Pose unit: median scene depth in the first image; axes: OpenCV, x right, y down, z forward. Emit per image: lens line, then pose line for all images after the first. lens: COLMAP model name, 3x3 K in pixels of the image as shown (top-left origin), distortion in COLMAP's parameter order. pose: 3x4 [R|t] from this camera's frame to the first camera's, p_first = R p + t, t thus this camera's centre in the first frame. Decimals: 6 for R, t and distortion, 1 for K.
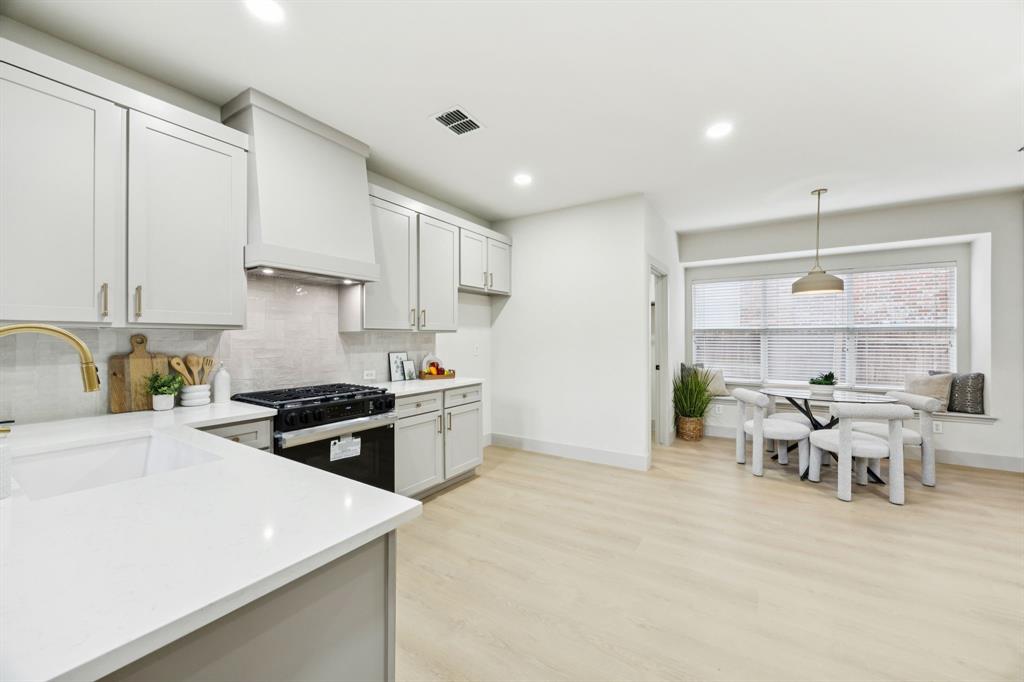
lens RADIAL K [[392.4, 0, 514.8], [0, 392.4, 340.6], [0, 0, 1]] dist [-0.001548, -0.000984]
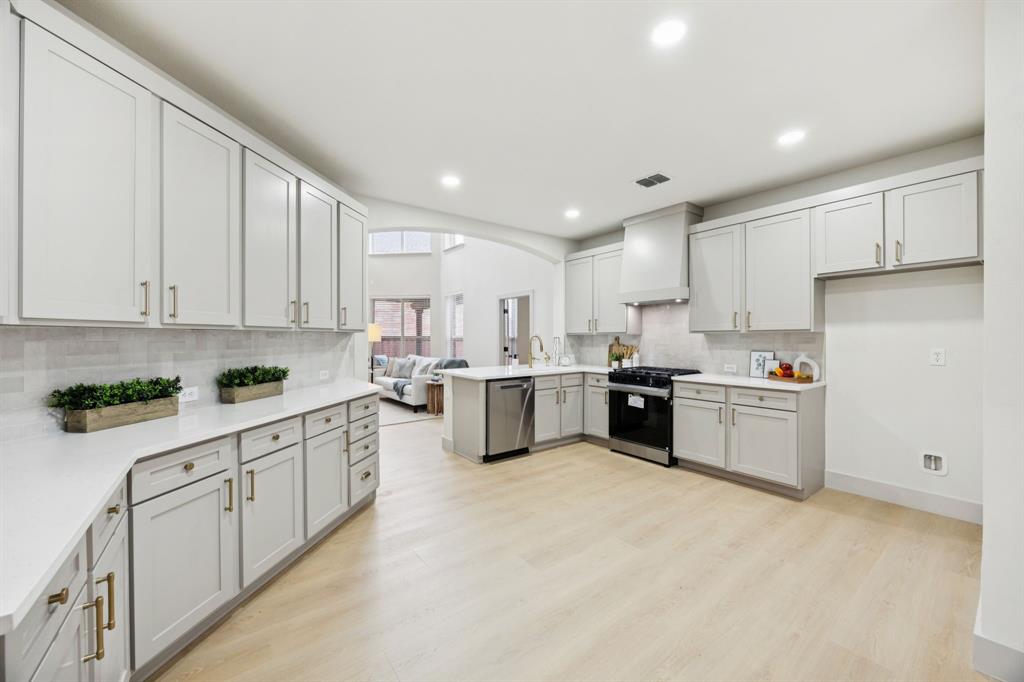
lens RADIAL K [[392.4, 0, 514.6], [0, 392.4, 339.2], [0, 0, 1]] dist [-0.001548, -0.000984]
pose [[-0.350908, 0.002439, -0.936407, 1.047906], [-0.005664, 0.999973, 0.004728, -0.004804], [0.936393, 0.006963, -0.350885, 0.830123]]
